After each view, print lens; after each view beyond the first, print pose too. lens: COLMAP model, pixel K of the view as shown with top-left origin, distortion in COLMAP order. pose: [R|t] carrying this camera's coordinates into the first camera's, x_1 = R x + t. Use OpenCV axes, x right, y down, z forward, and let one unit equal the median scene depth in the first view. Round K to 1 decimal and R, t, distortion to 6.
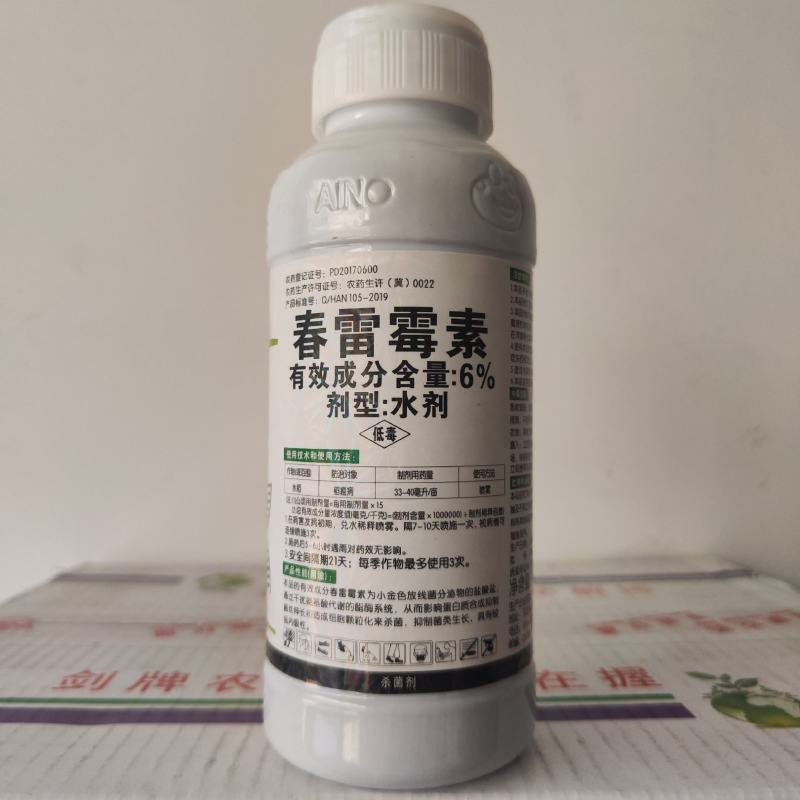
lens RADIAL K [[792.7, 0, 400.0], [0, 792.7, 398.5], [0, 0, 1]] dist [-0.019601, 0.000000]
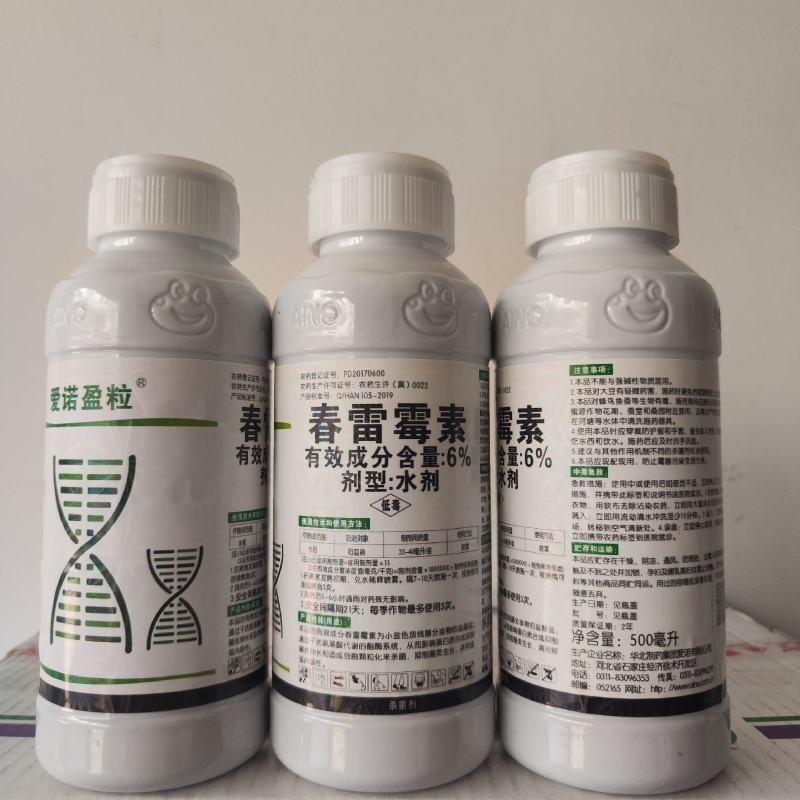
lens RADIAL K [[792.7, 0, 394.5], [0, 792.7, 397.1], [0, 0, 1]] dist [-0.019601, 0.000000]
pose [[0.981563, 0.006937, 0.191014, -0.258757], [-0.001097, 0.999529, -0.030666, -0.089236], [-0.191137, 0.029891, 0.981108, -0.237025]]
